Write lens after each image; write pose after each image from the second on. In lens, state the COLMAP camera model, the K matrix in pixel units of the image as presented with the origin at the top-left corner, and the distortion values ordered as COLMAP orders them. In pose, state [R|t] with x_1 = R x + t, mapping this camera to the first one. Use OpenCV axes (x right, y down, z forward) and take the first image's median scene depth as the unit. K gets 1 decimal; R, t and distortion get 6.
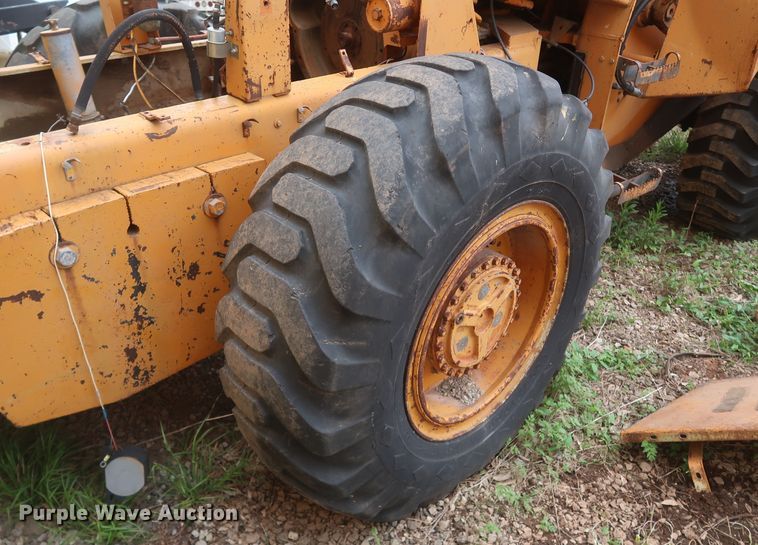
lens RADIAL K [[584.3, 0, 375.5], [0, 584.3, 278.7], [0, 0, 1]] dist [-0.017480, -0.004882]
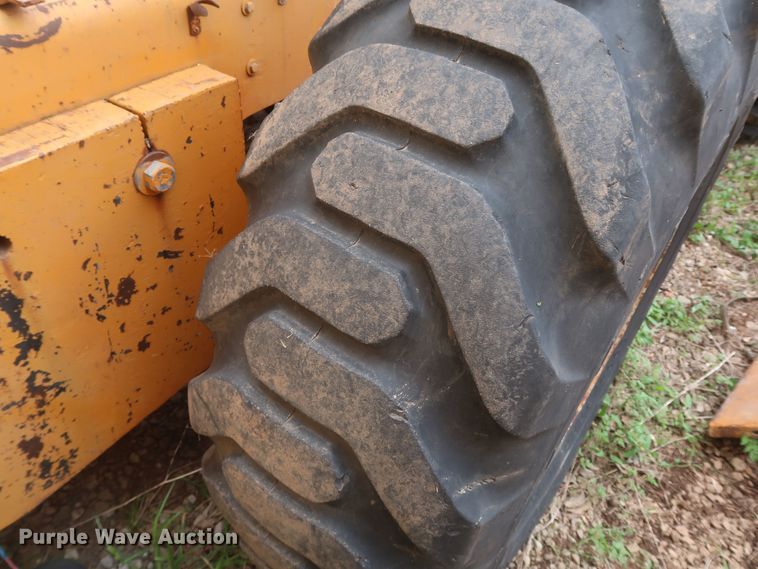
lens RADIAL K [[590.1, 0, 378.1], [0, 590.1, 285.9], [0, 0, 1]] dist [-0.024349, 0.010444]
pose [[0.984332, -0.075189, 0.159491, -0.184058], [0.041538, 0.977949, 0.204672, -0.139229], [-0.171363, -0.194840, 0.965749, 0.466782]]
